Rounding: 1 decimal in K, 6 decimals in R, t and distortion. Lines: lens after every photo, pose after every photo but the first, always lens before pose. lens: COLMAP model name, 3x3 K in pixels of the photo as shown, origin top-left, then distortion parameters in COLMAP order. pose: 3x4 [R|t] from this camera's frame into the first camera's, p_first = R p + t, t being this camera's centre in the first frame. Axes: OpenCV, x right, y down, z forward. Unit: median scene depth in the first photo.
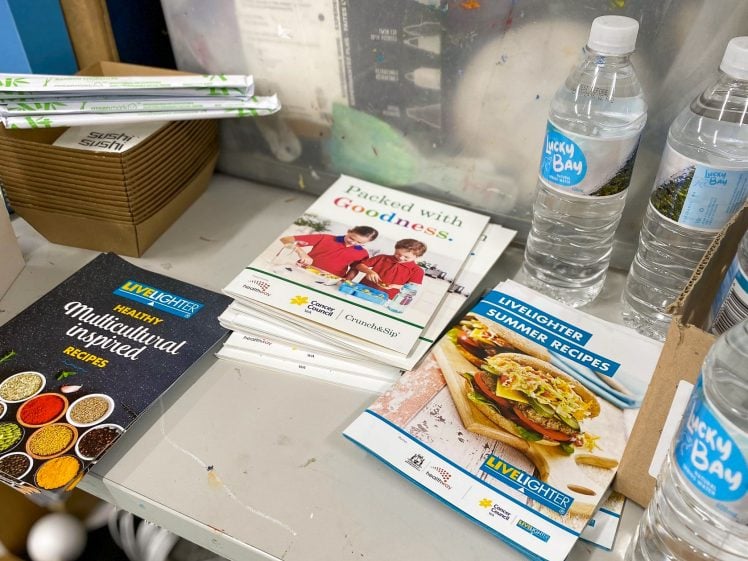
lens RADIAL K [[674.3, 0, 341.6], [0, 674.3, 332.9], [0, 0, 1]] dist [0.093567, -0.331031]
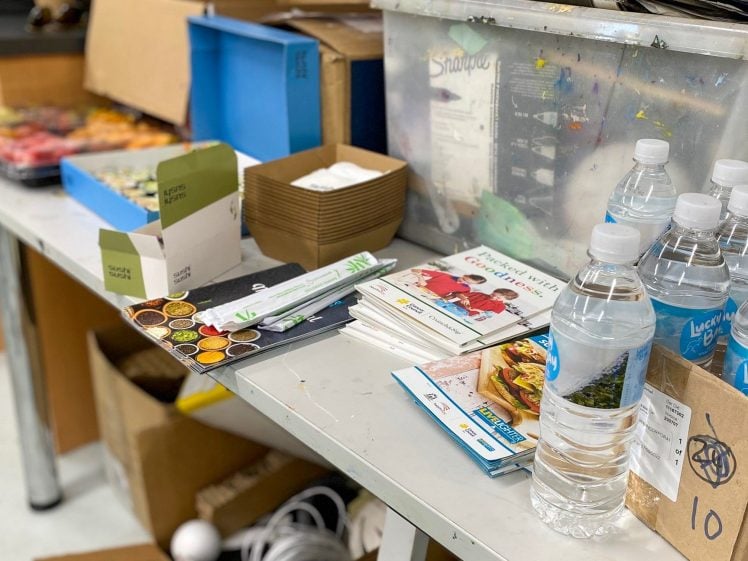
lens RADIAL K [[738.7, 0, 374.0], [0, 738.7, 280.5], [0, 0, 1]] dist [0.082653, -0.021295]
pose [[0.932283, 0.190814, -0.307307, 0.300588], [-0.268600, 0.934199, -0.234789, 0.251515], [0.242285, 0.301433, 0.922191, -0.373888]]
